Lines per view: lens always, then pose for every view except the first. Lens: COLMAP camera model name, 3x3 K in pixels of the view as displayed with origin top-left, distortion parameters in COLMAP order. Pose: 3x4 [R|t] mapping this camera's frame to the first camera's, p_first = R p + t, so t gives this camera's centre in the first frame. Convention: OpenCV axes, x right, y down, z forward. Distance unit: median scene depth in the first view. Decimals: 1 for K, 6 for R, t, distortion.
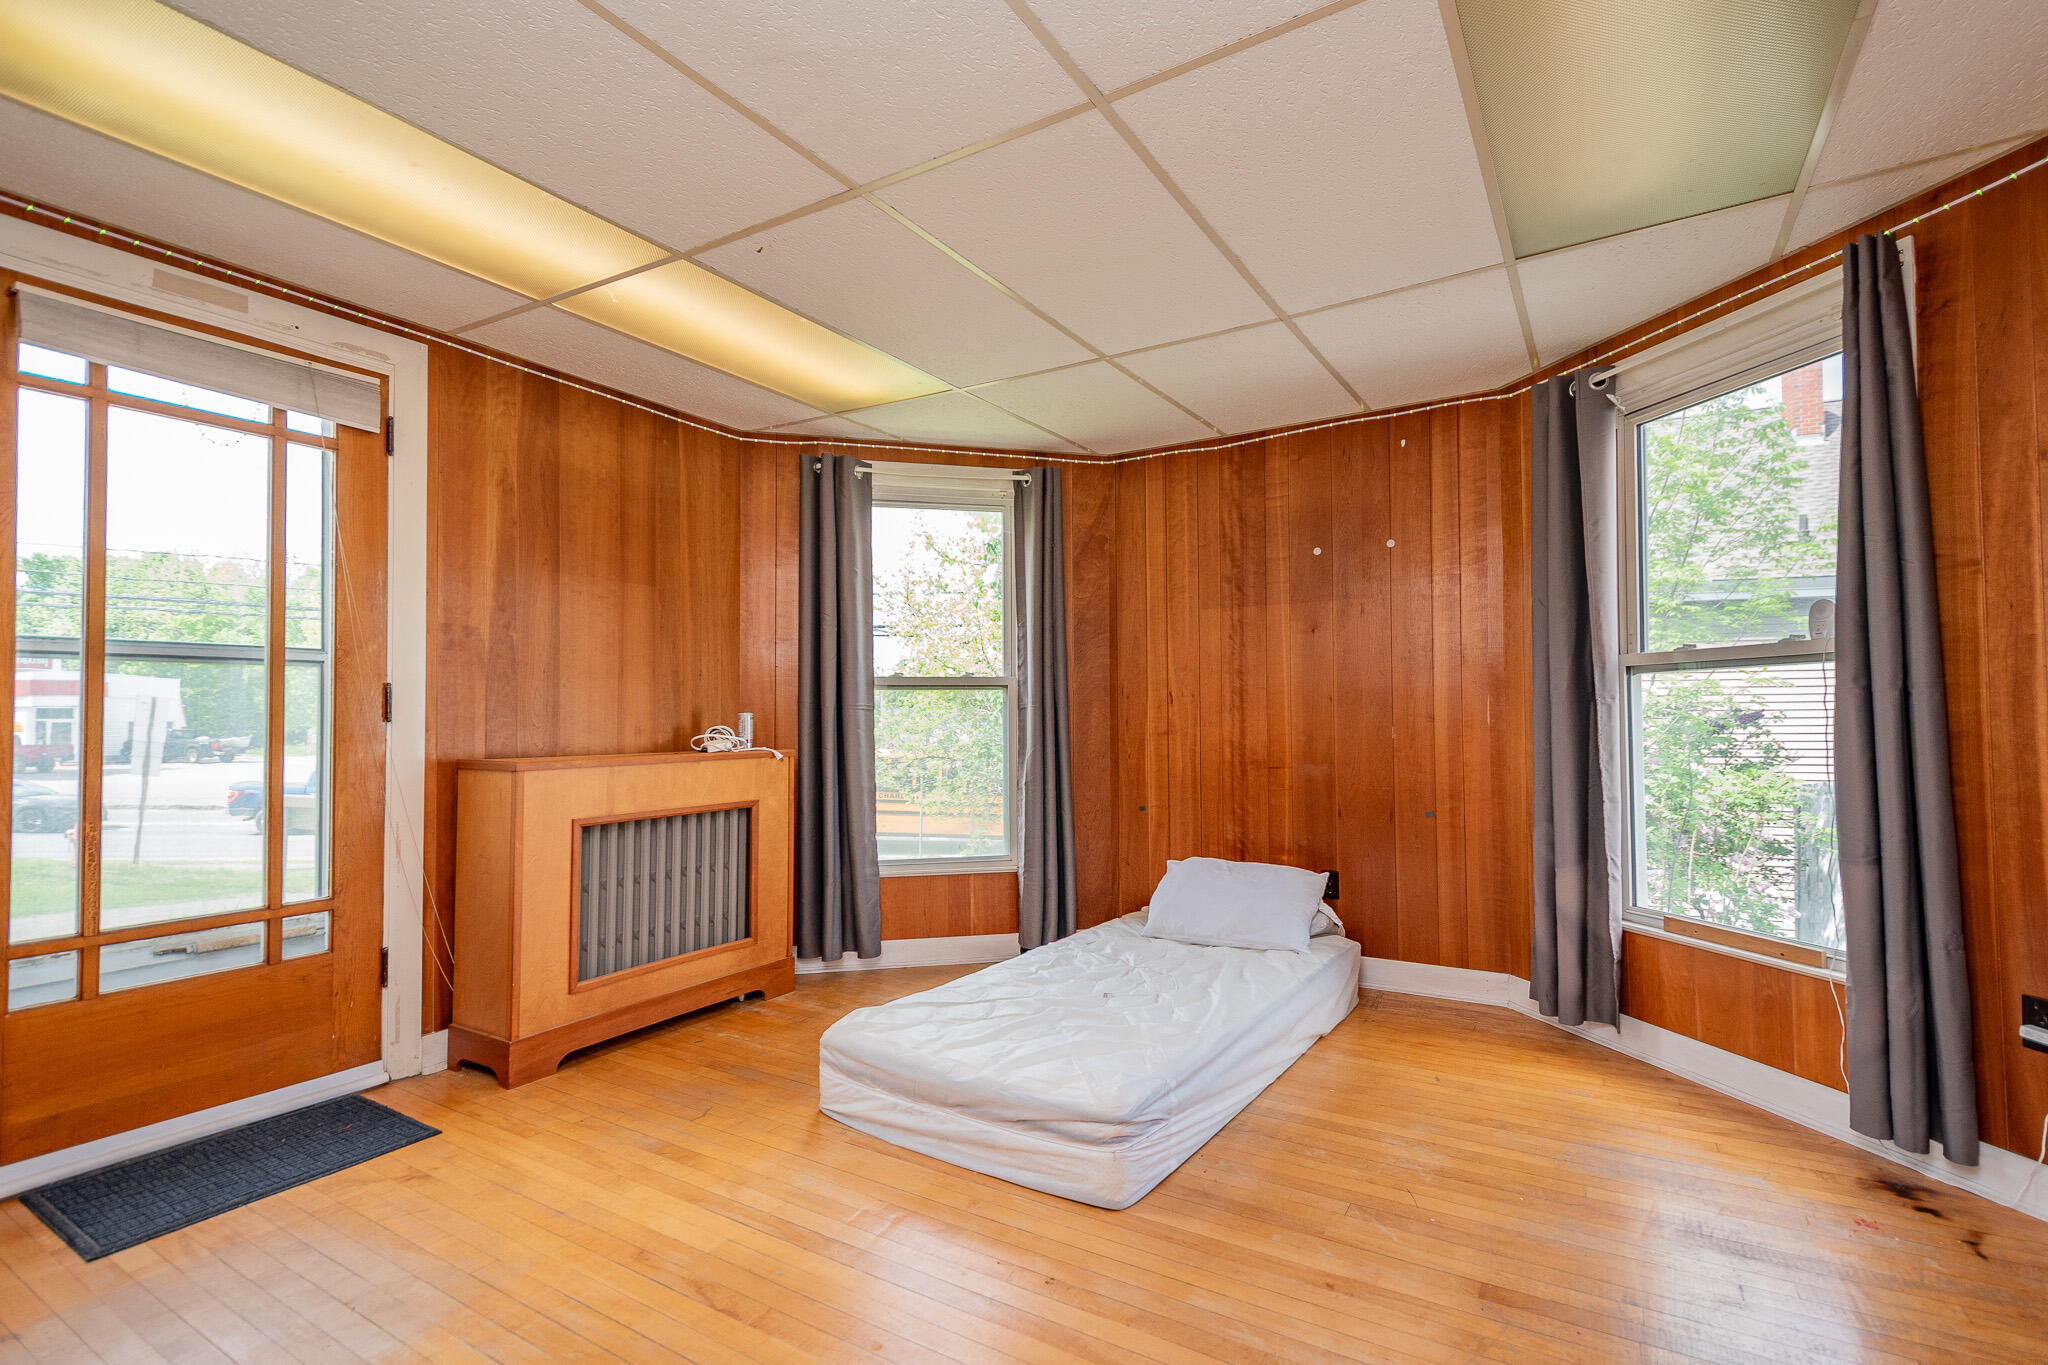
lens RADIAL K [[951.2, 0, 1039.9], [0, 951.2, 690.2], [0, 0, 1]] dist [0.005054, 0.000535]
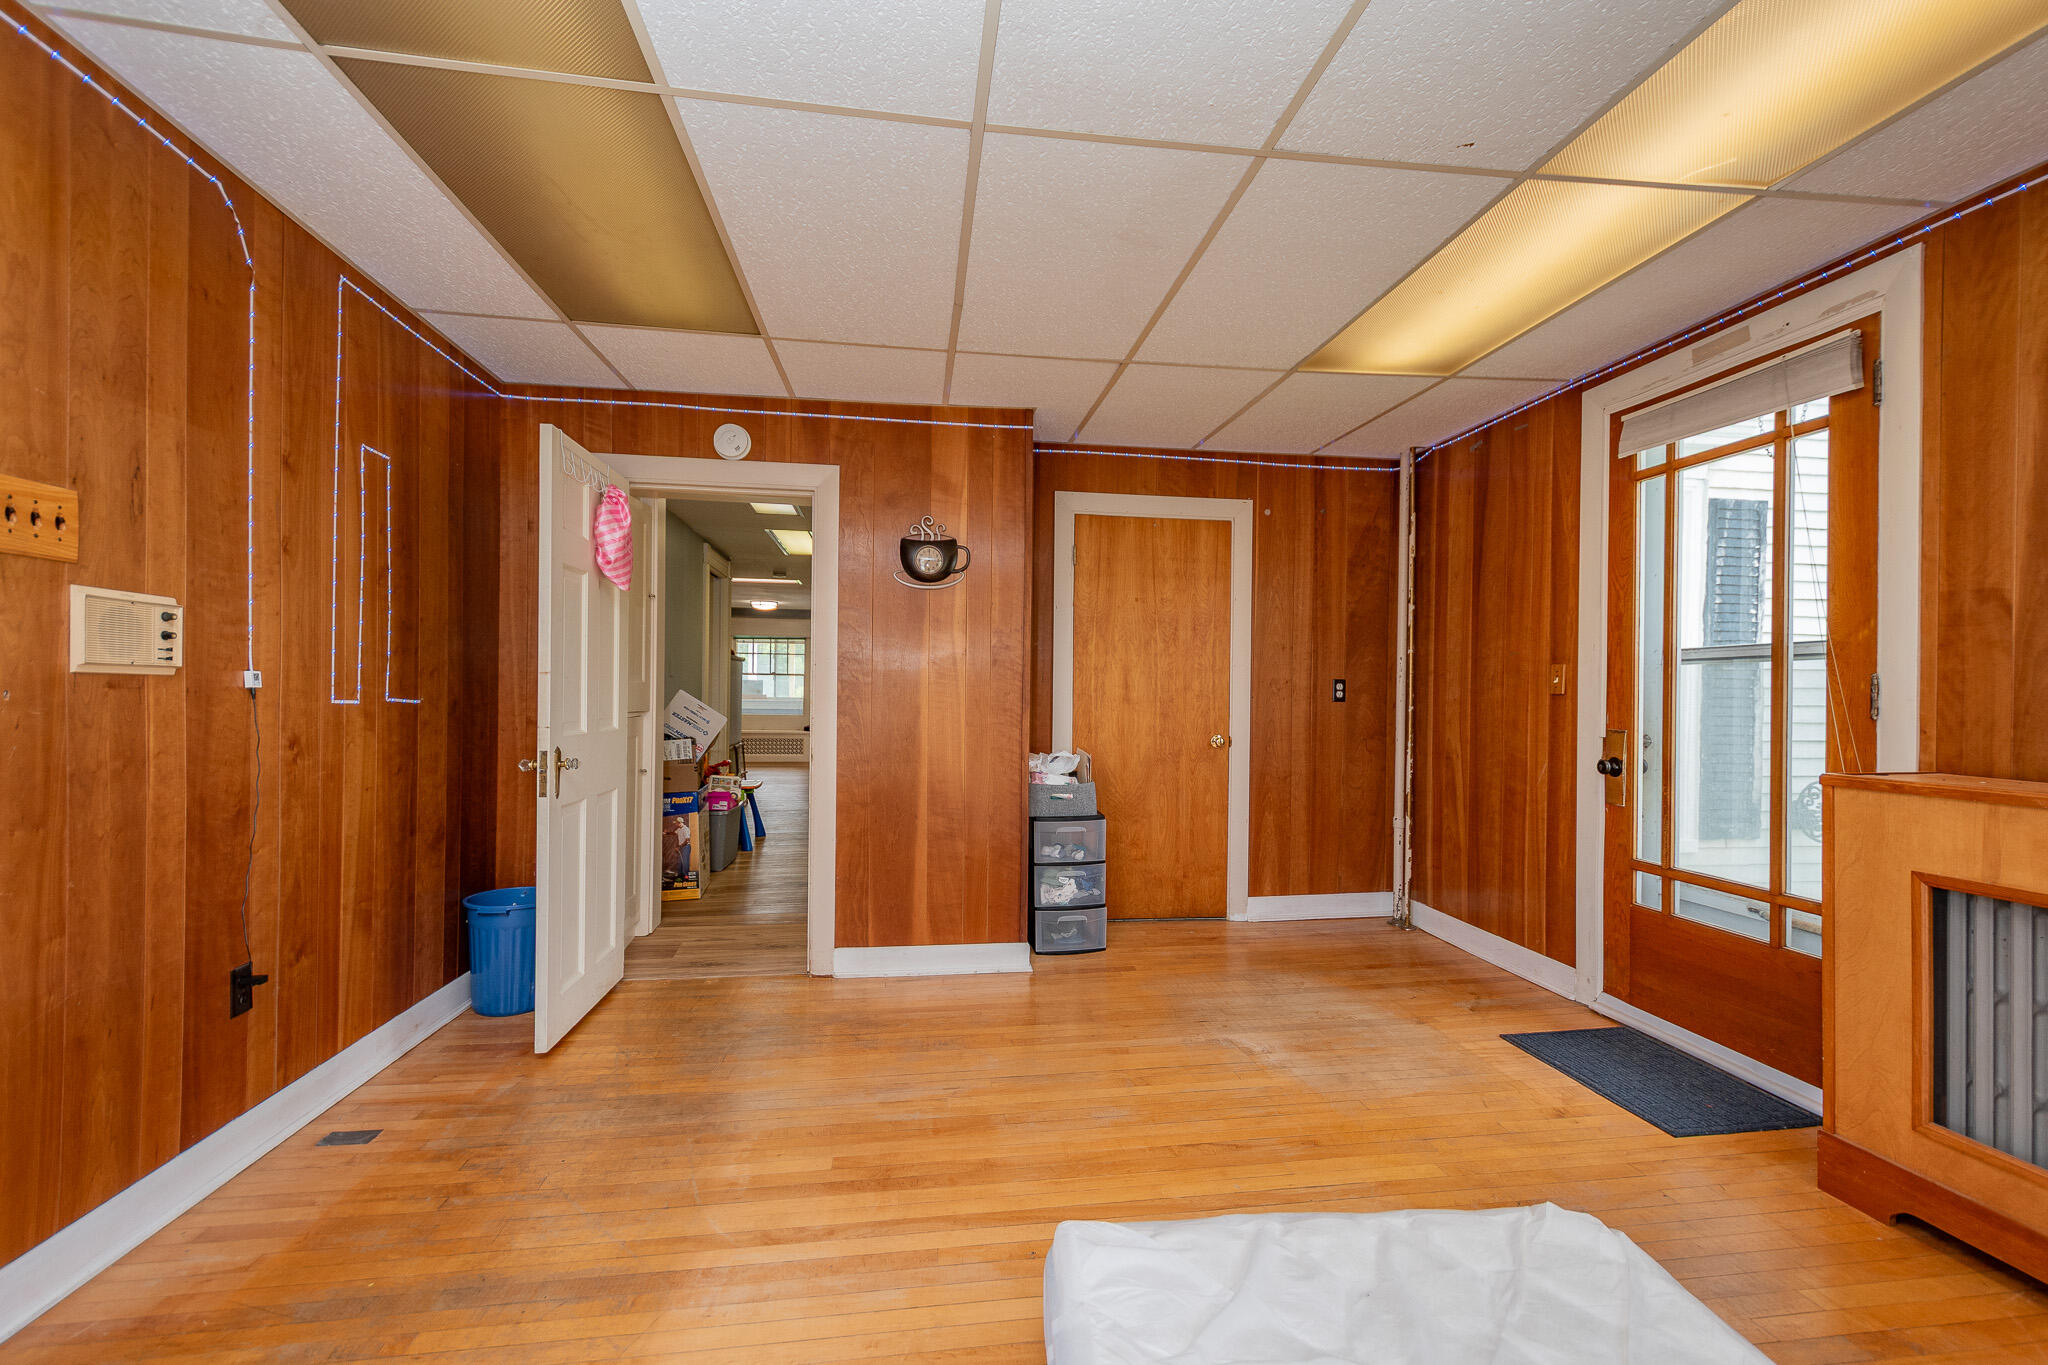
lens RADIAL K [[891.2, 0, 1044.5], [0, 891.2, 683.1], [0, 0, 1]] dist [0.002982, -0.000605]
pose [[-0.765670, -0.005996, -0.643206, 0.435400], [0.013435, 0.999589, -0.025311, 0.012688], [0.643094, -0.028022, -0.765275, 1.230365]]
